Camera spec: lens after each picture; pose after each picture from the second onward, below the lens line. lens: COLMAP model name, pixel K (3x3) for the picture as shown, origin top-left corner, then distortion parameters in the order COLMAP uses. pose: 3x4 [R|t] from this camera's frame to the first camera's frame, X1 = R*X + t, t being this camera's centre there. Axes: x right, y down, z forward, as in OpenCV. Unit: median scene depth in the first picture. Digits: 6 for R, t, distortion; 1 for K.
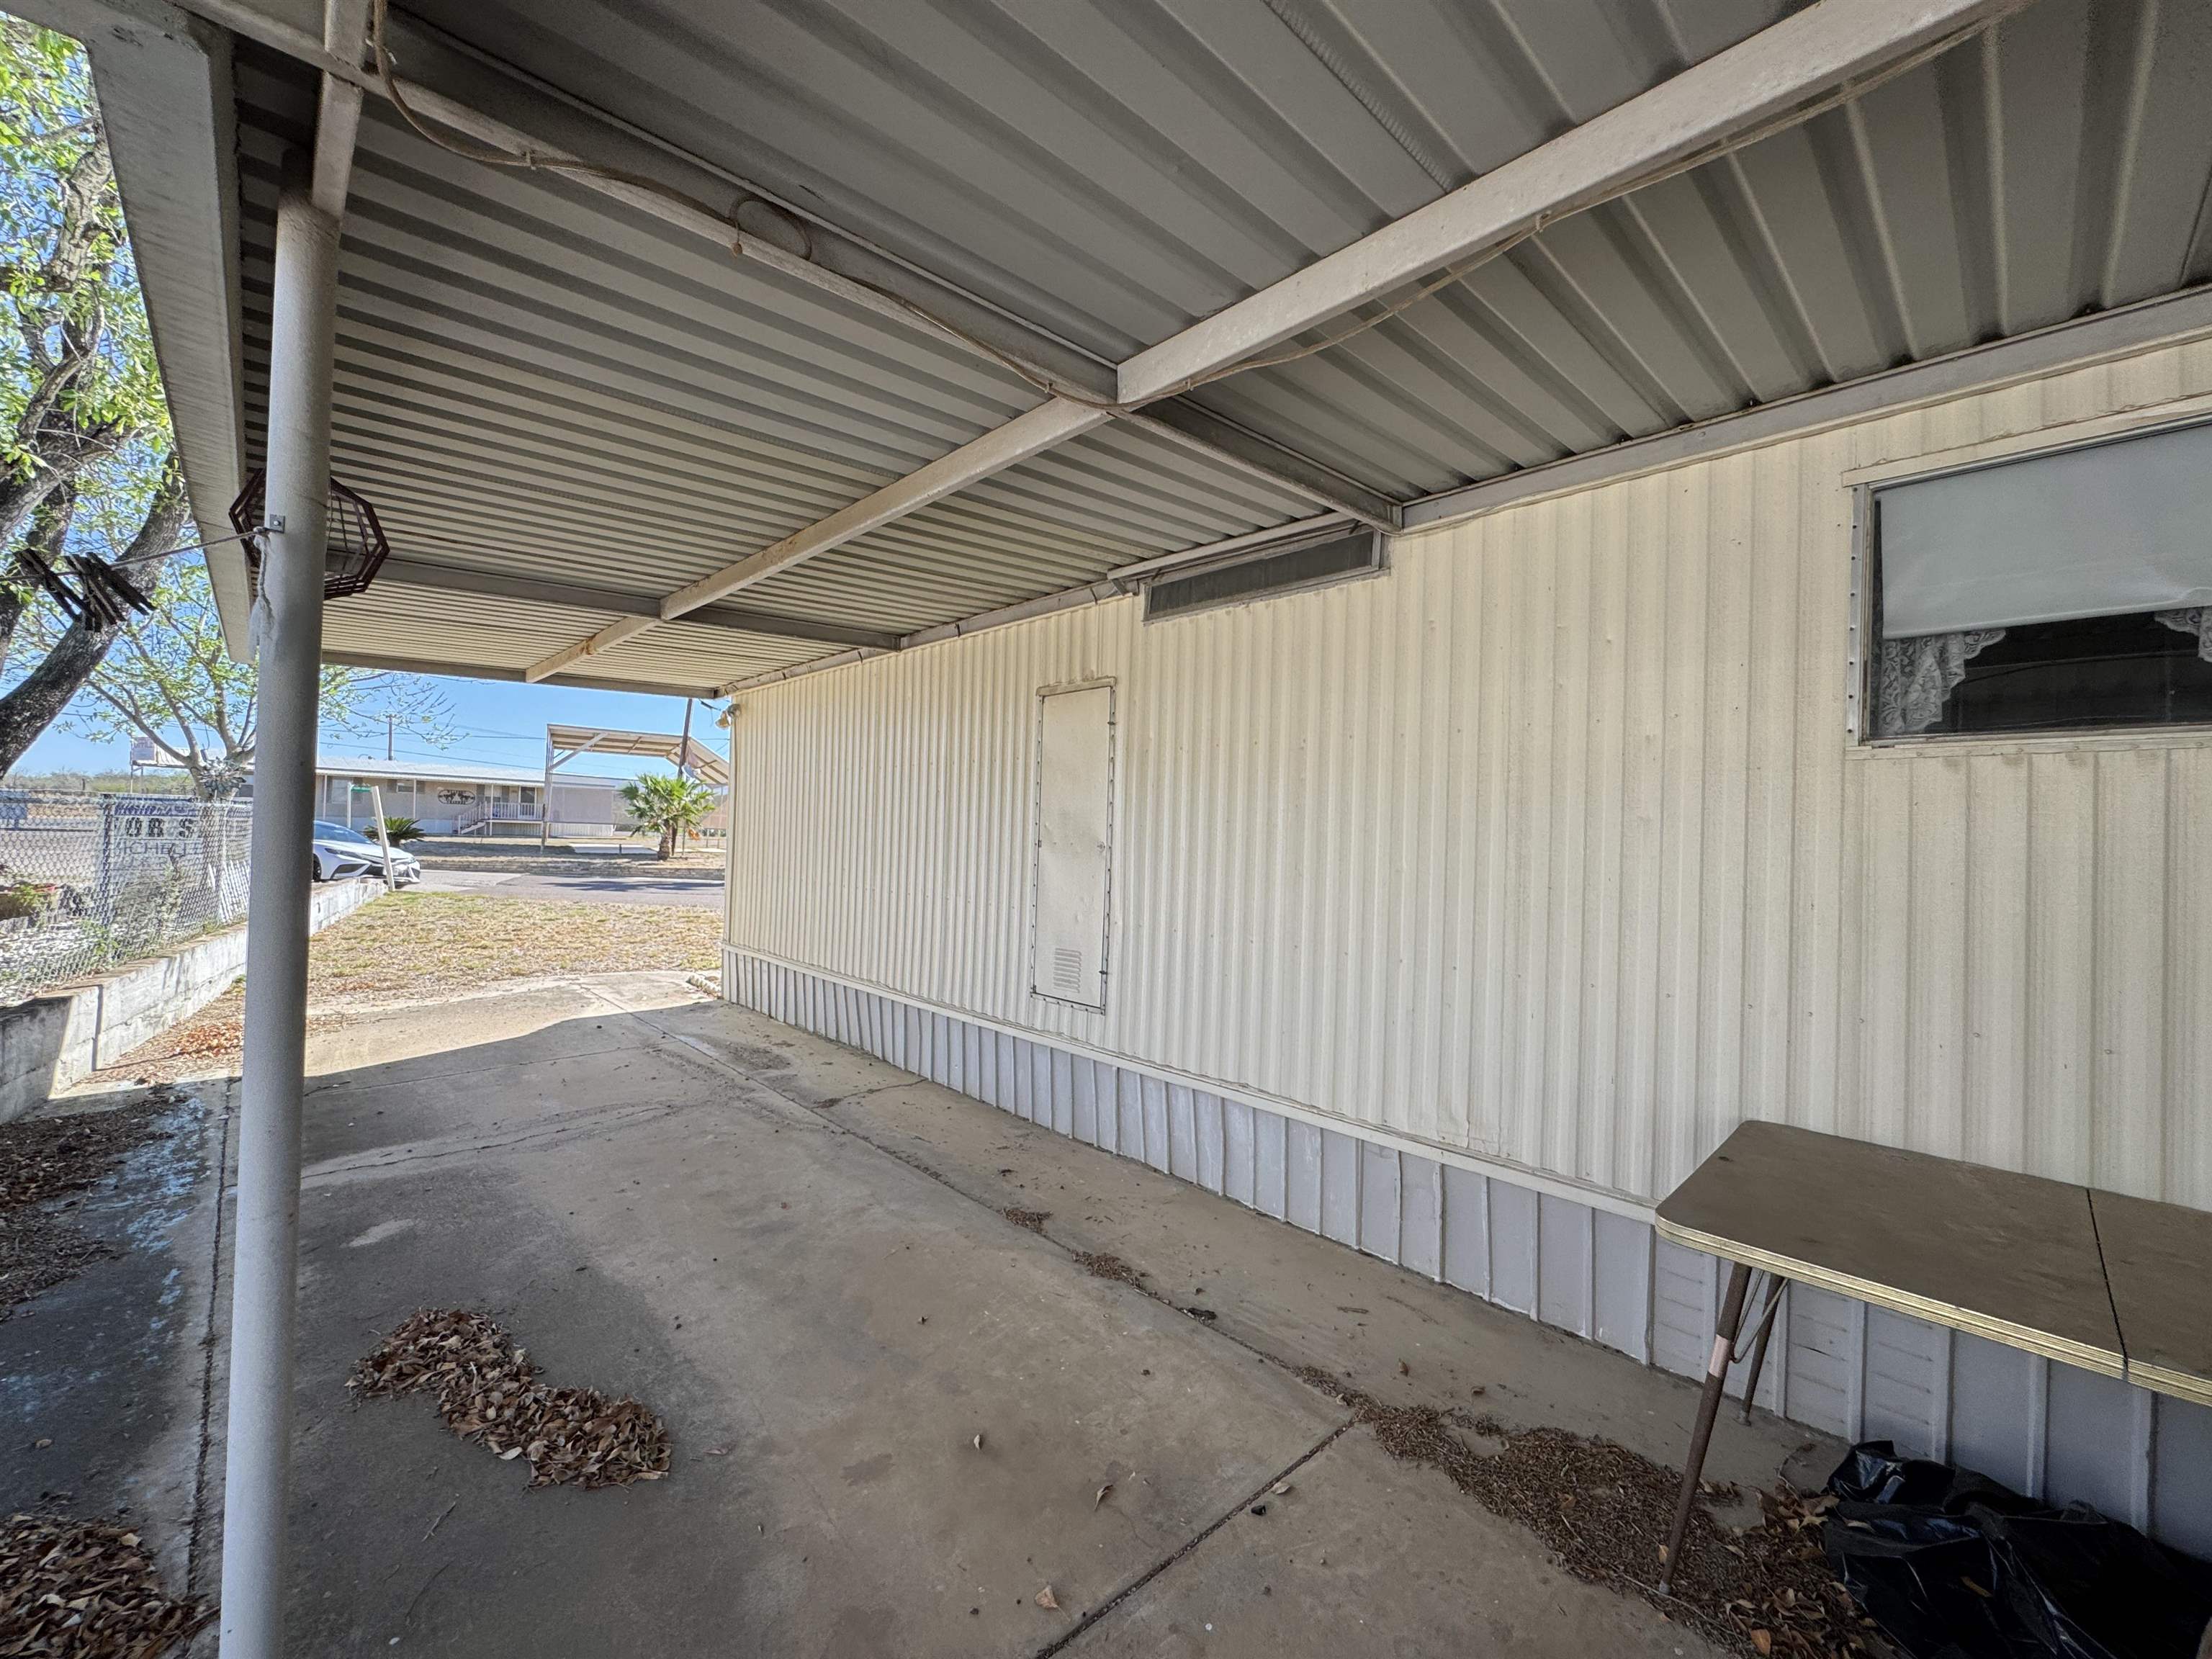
lens RADIAL K [[916.8, 0, 1106.0], [0, 916.8, 829.5], [0, 0, 1]] dist [-0.002127, -0.000270]
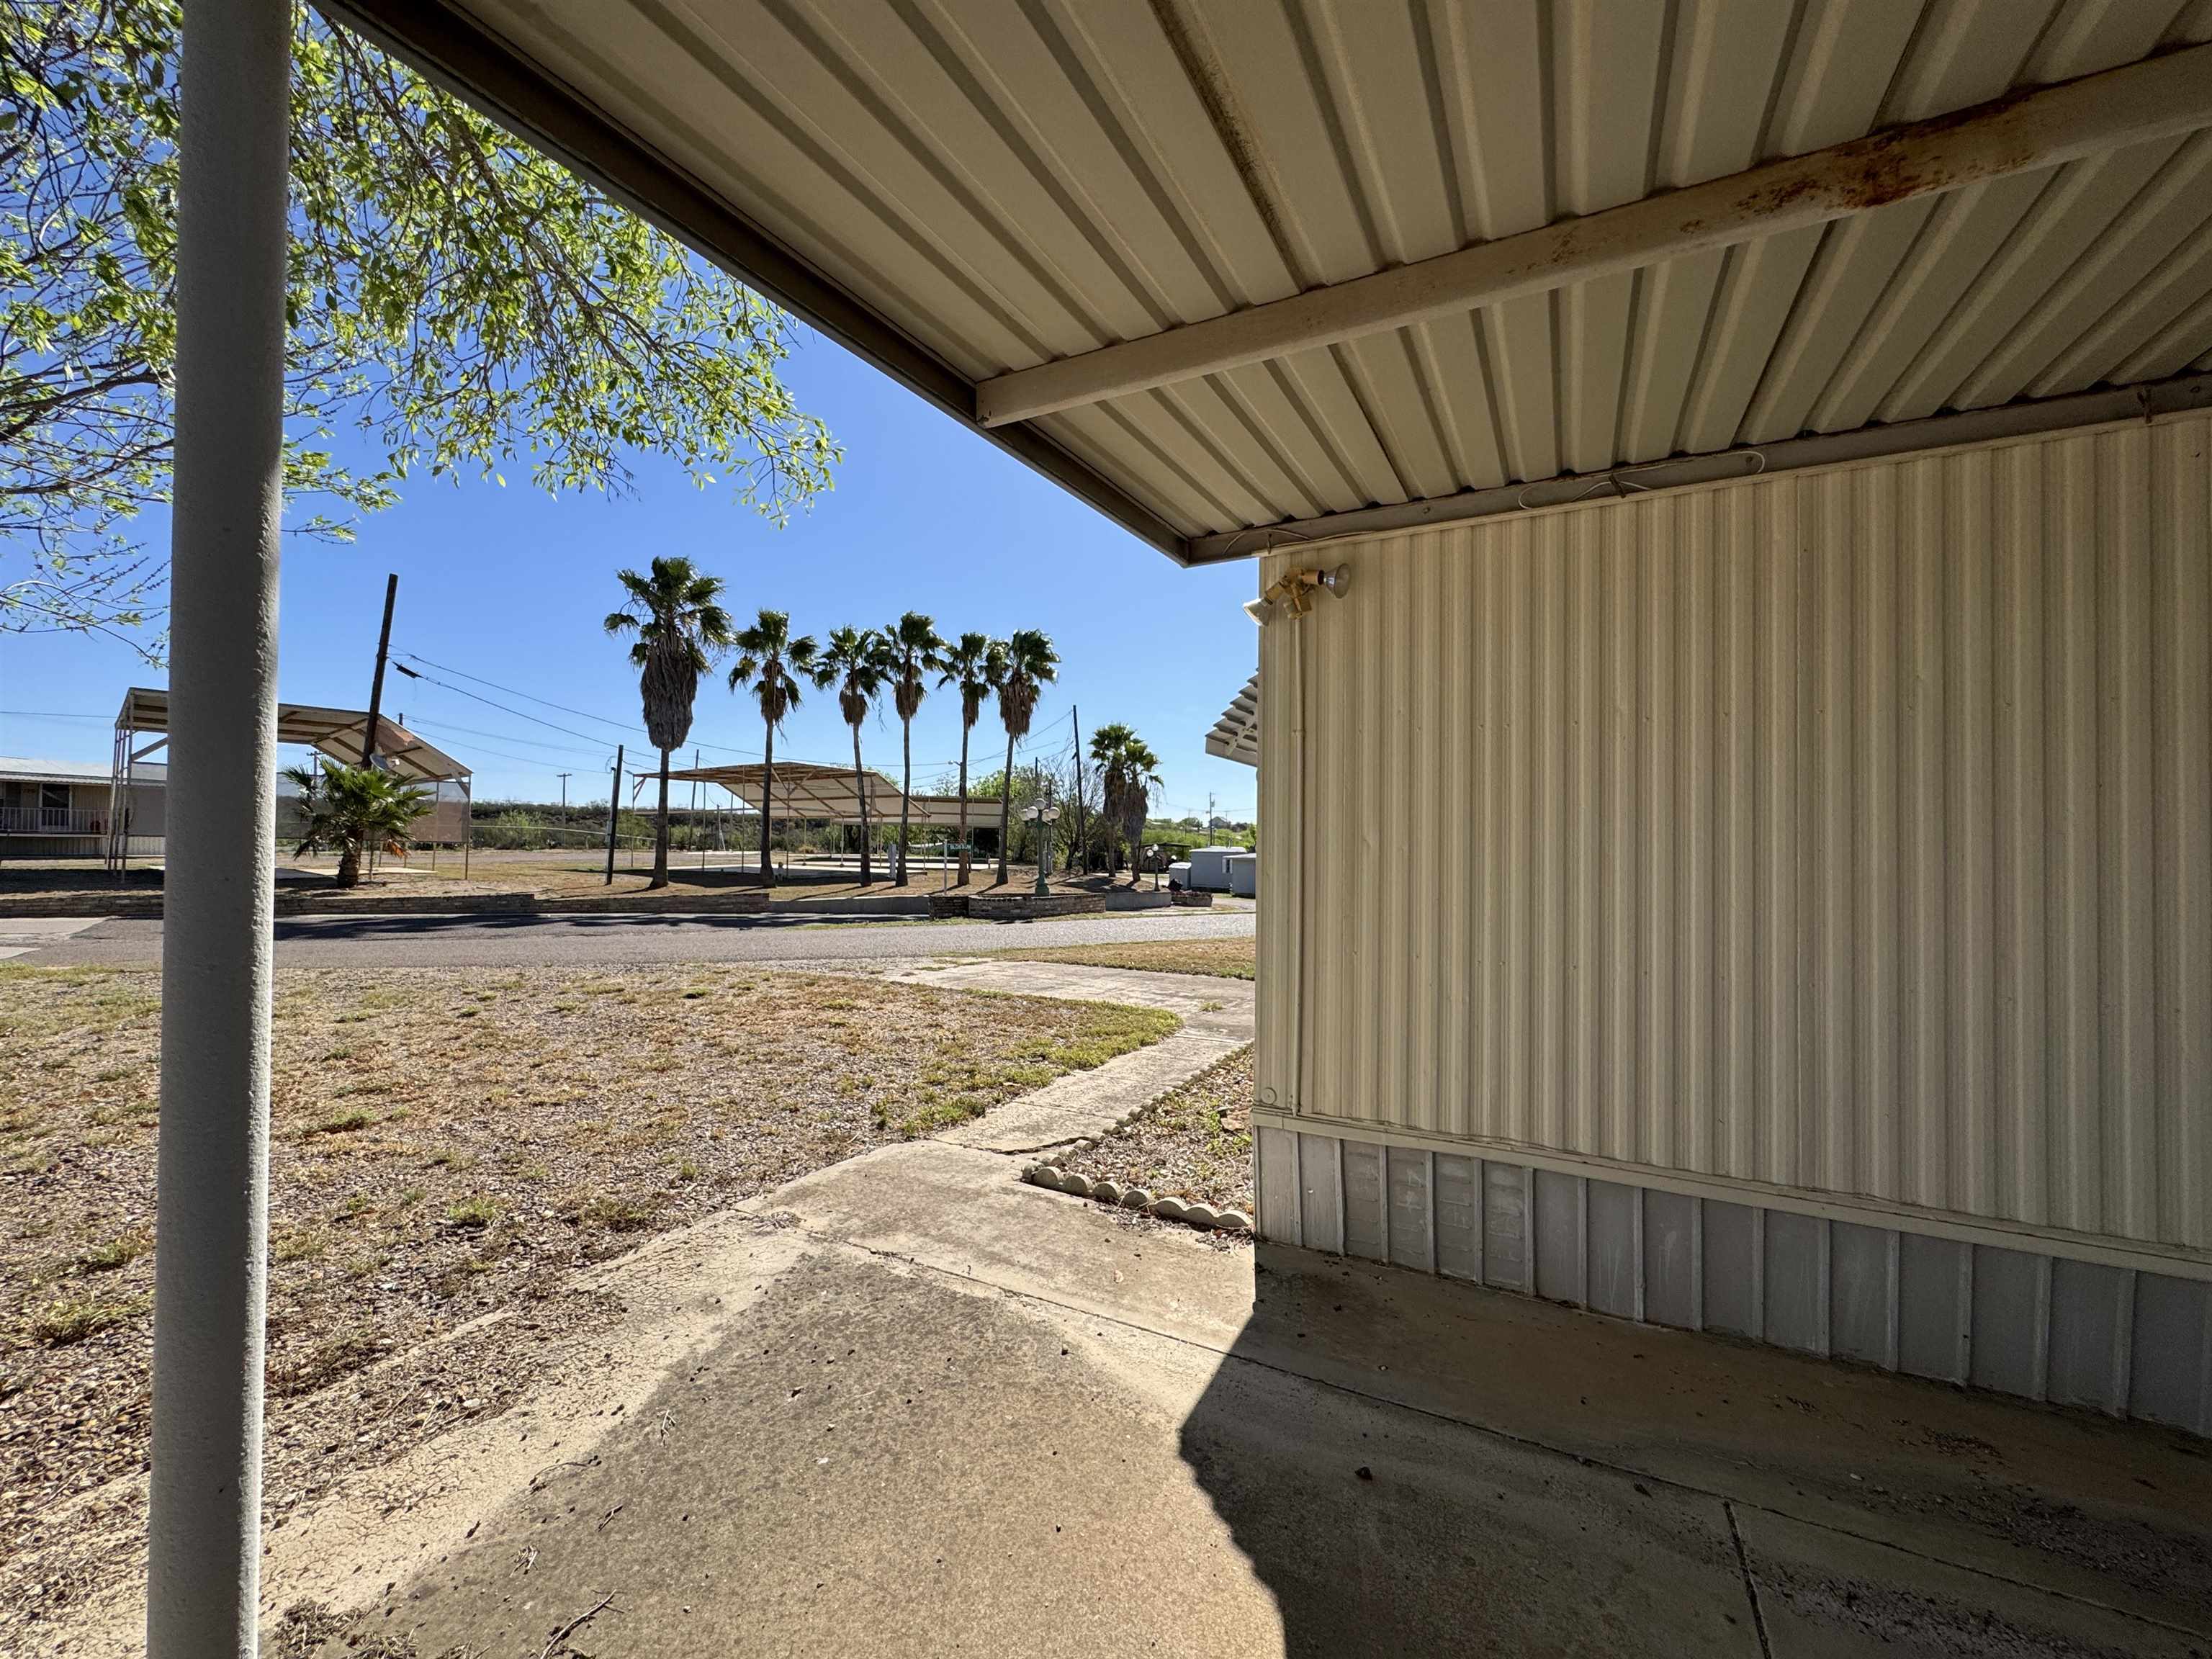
lens RADIAL K [[916.8, 0, 1106.0], [0, 916.8, 829.5], [0, 0, 1]] dist [-0.002127, -0.000270]
pose [[0.950251, -0.047448, 0.307851, -0.155458], [0.039026, 0.998678, 0.033462, -0.010666], [-0.309032, -0.019783, 0.950846, 0.141531]]
